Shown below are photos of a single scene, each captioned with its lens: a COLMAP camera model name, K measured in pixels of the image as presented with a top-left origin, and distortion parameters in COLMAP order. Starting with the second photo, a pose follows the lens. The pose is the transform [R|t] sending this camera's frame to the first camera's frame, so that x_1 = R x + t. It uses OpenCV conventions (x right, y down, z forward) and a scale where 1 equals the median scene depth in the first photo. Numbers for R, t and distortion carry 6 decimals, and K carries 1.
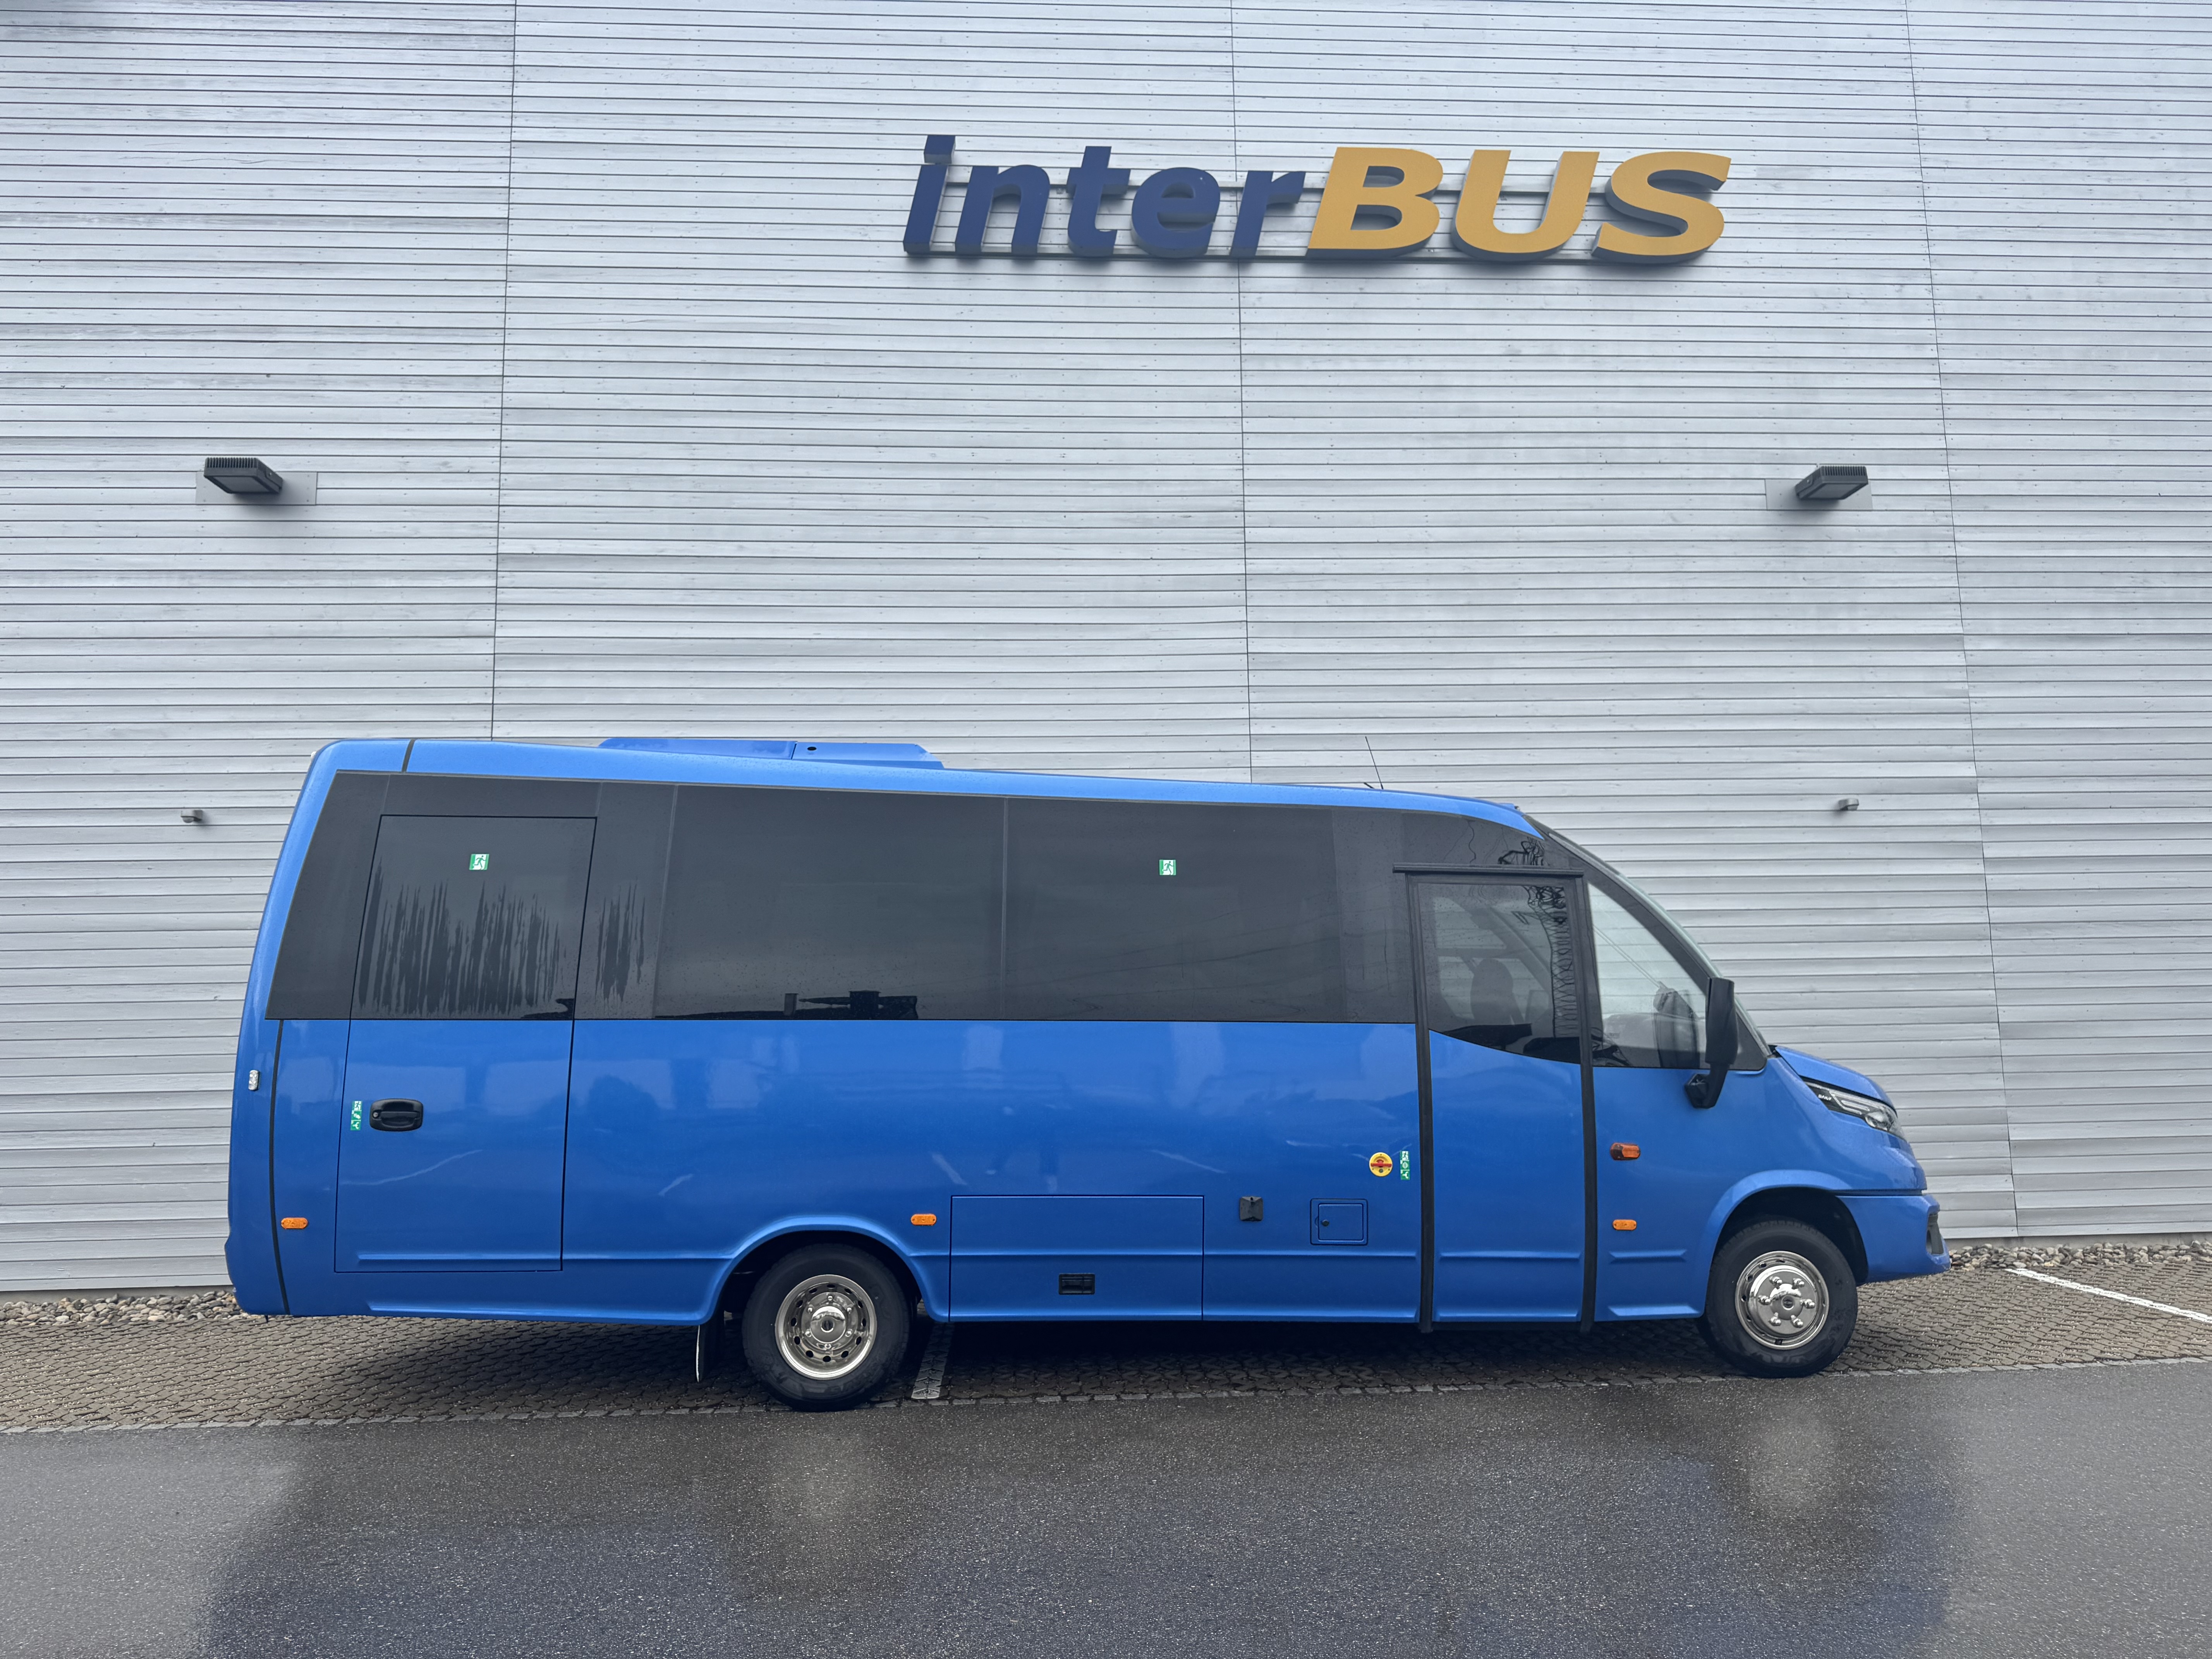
lens RADIAL K [[1566.8, 0, 1100.0], [0, 1566.8, 835.3], [0, 0, 1]] dist [0.103980, -0.169632]
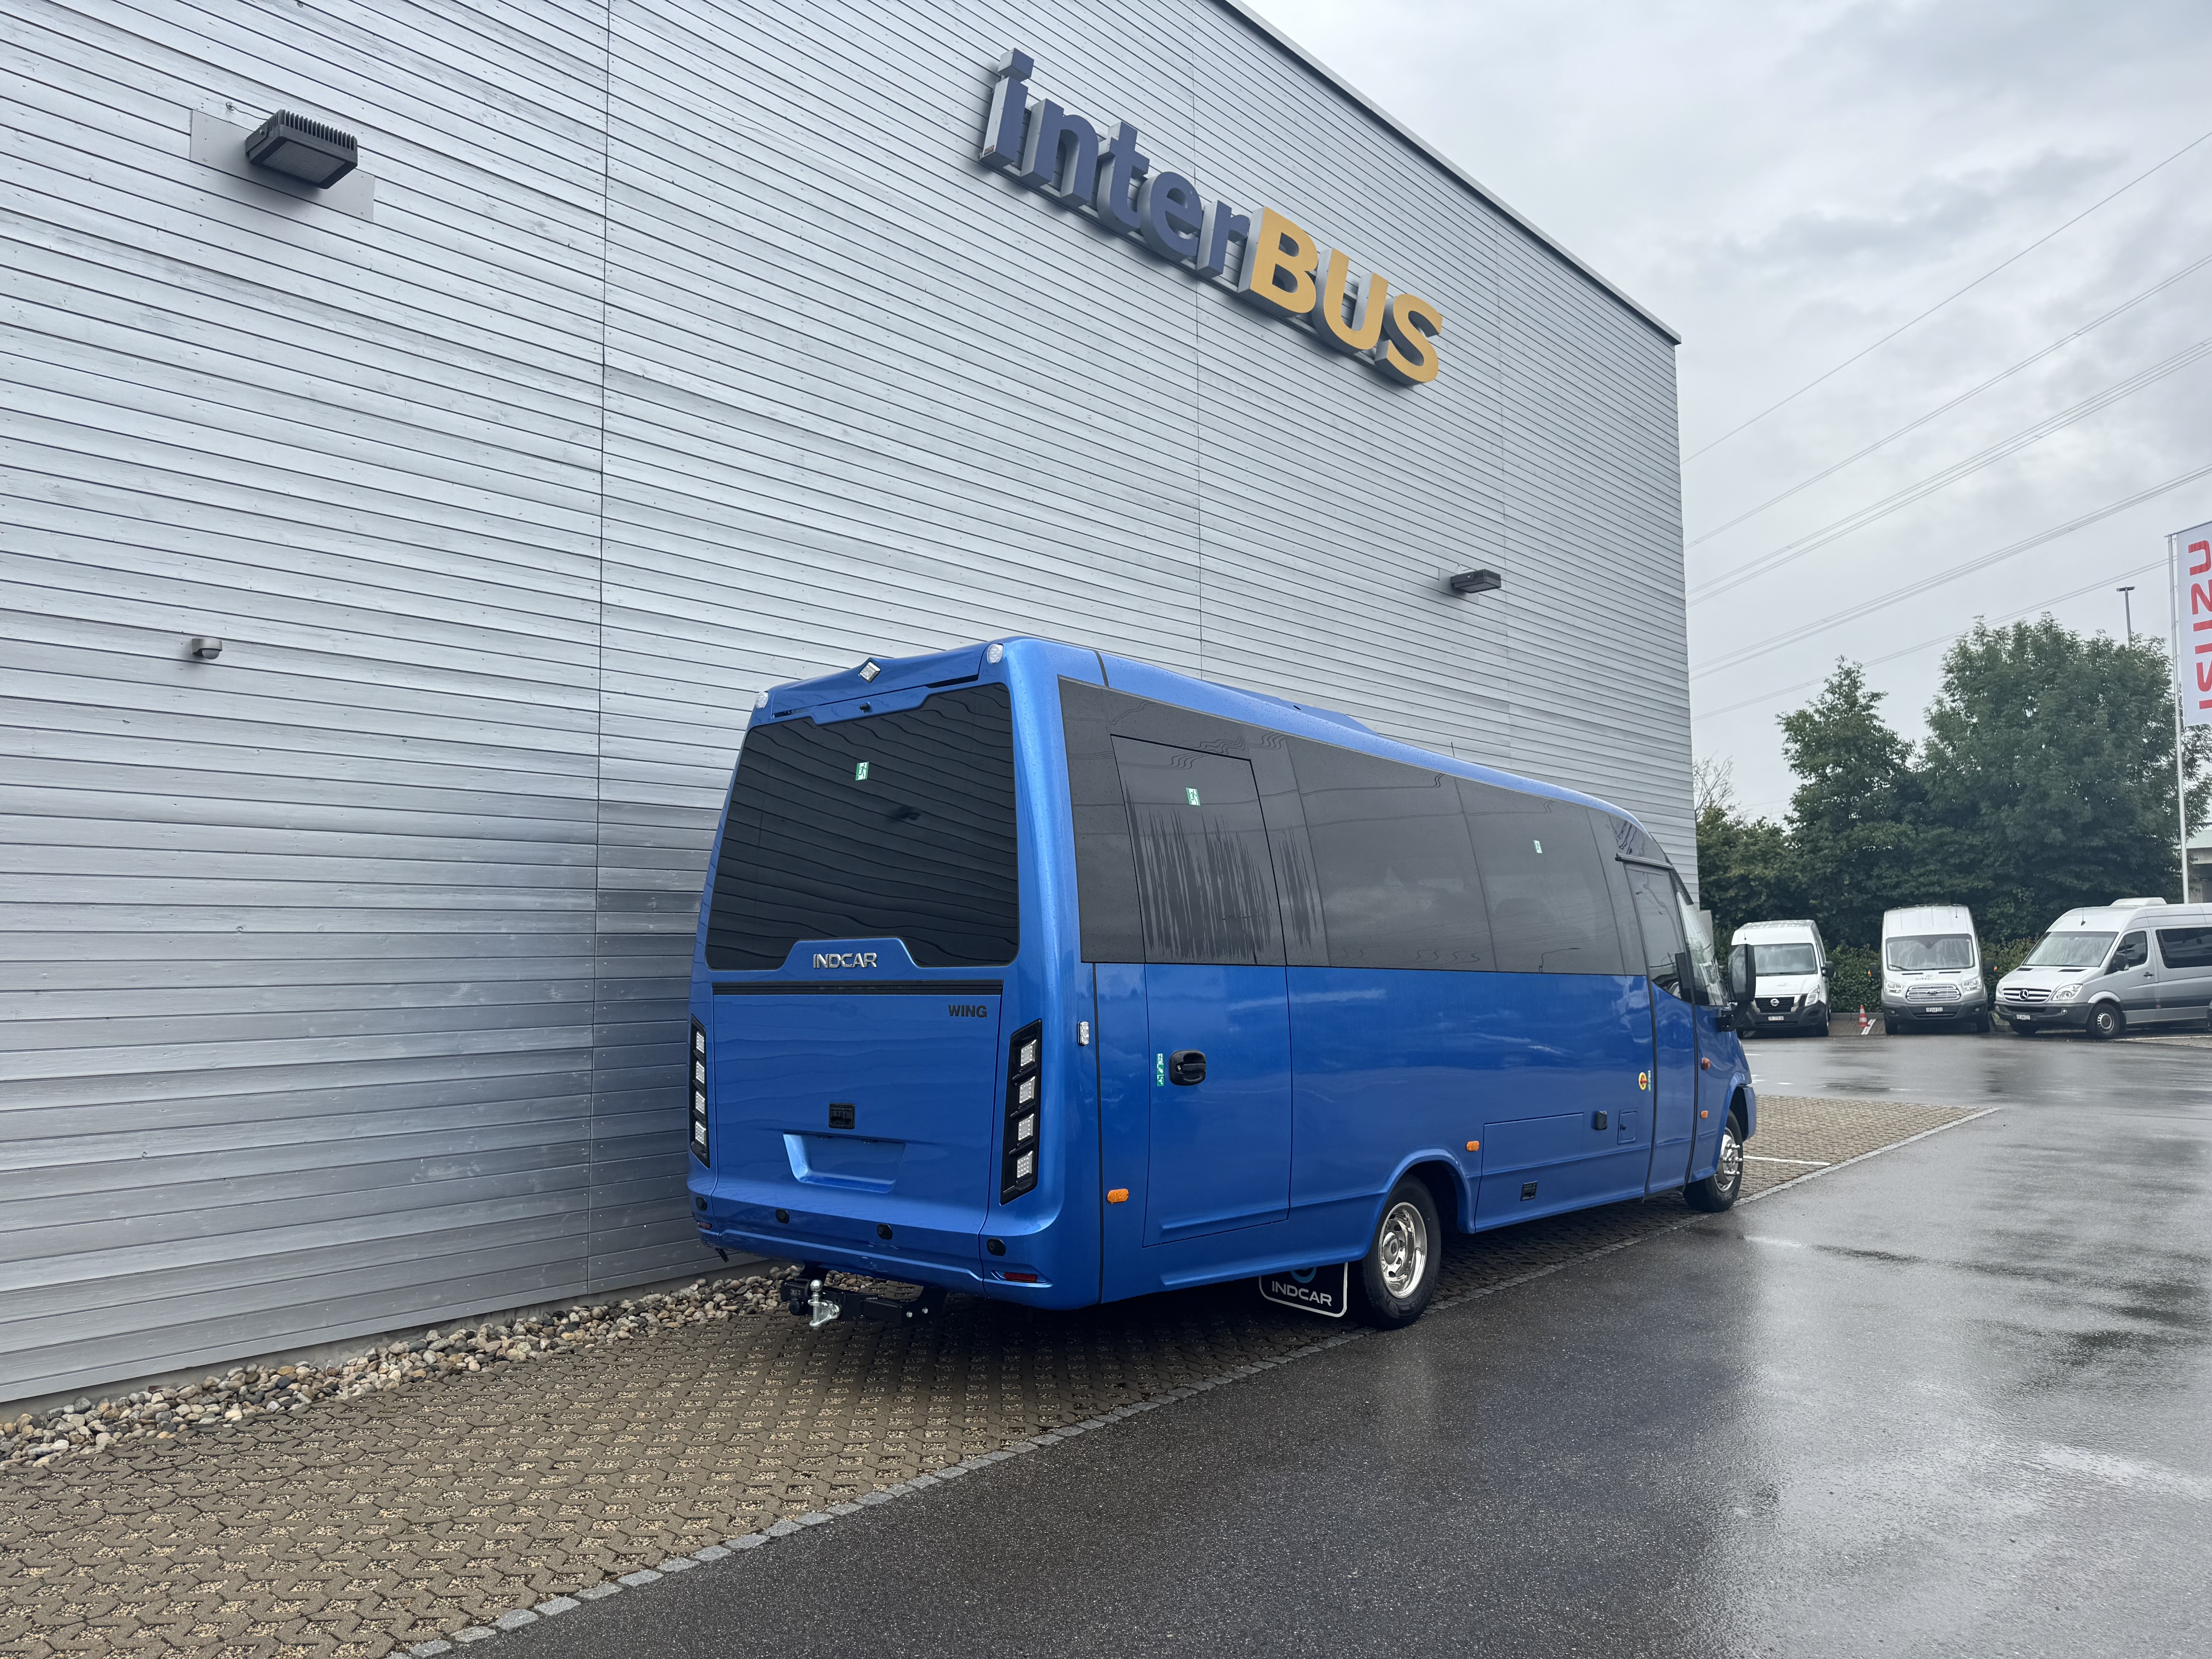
lens RADIAL K [[1566.8, 0, 1100.0], [0, 1566.8, 835.3], [0, 0, 1]] dist [0.103980, -0.169632]
pose [[0.699940, 0.065709, 0.711173, -0.724798], [-0.086998, 0.996188, -0.006419, 0.034096], [-0.708883, -0.057378, 0.702988, 0.263018]]
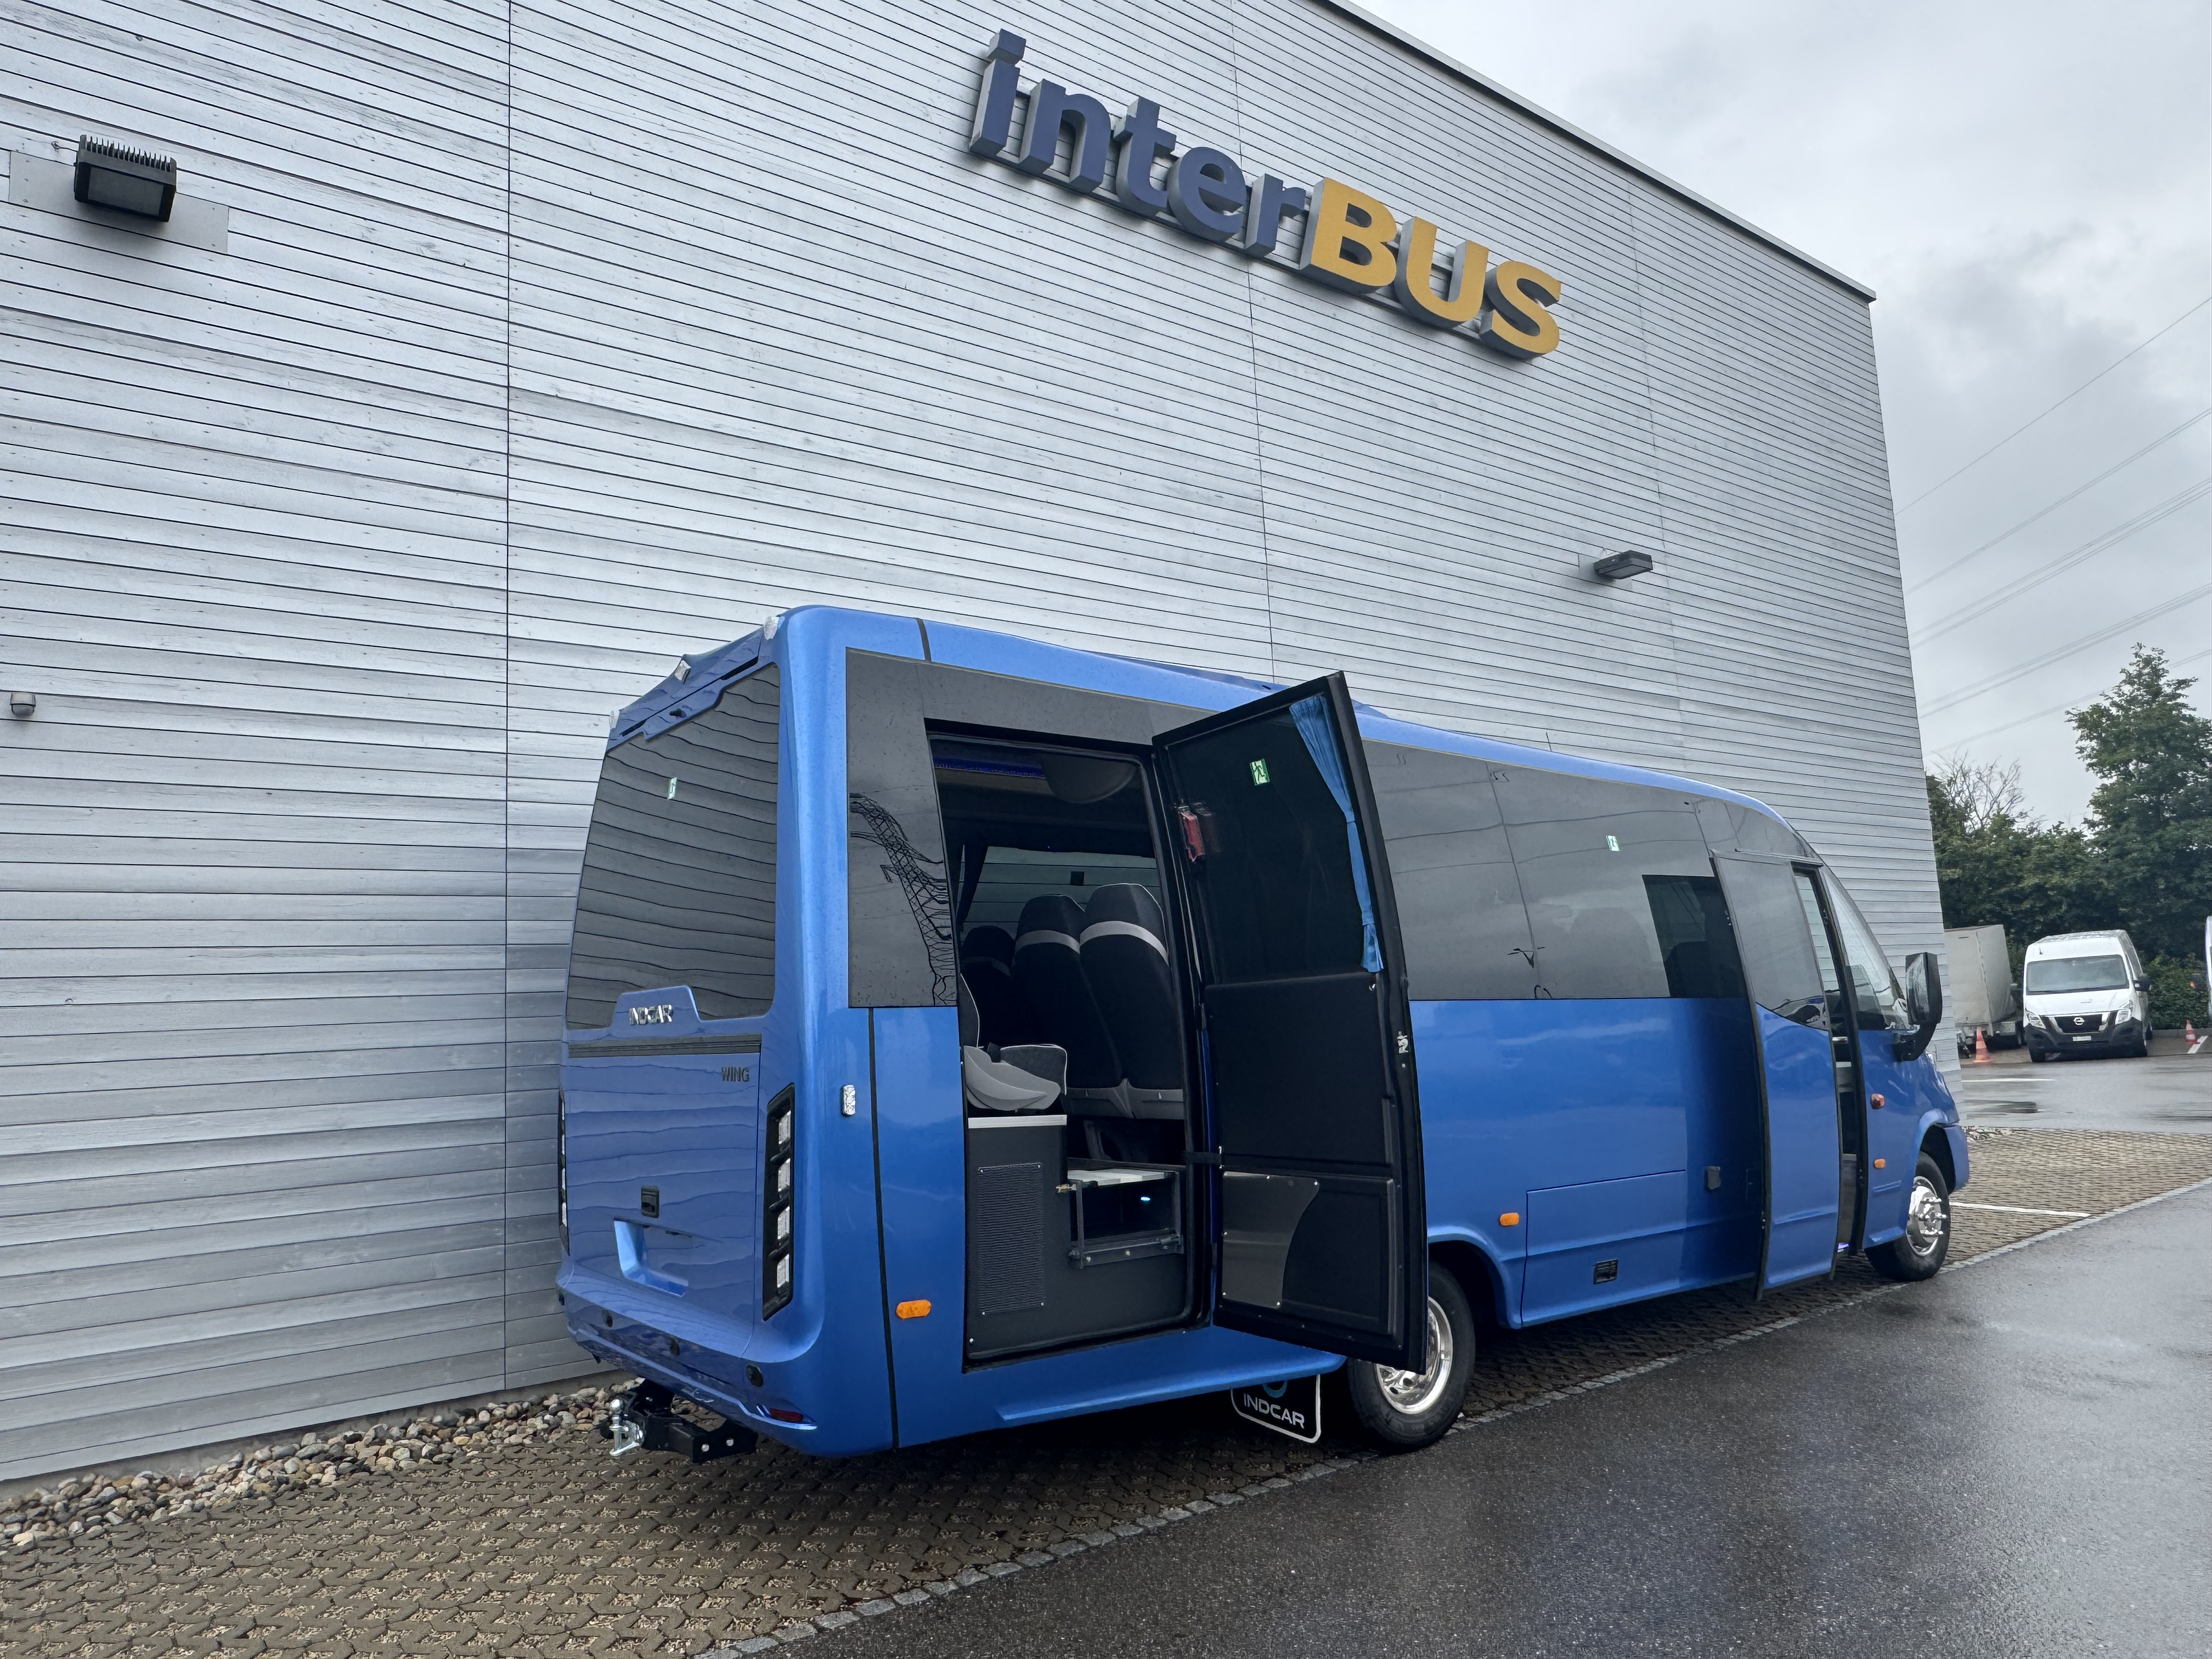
lens RADIAL K [[1480.2, 0, 1099.1], [0, 1480.2, 846.1], [0, 0, 1]] dist [-0.030191, 0.040270]
pose [[0.829636, 0.043050, 0.556642, -0.506788], [-0.034872, 0.999072, -0.025293, 0.039588], [-0.557214, 0.001573, 0.830367, 0.280430]]
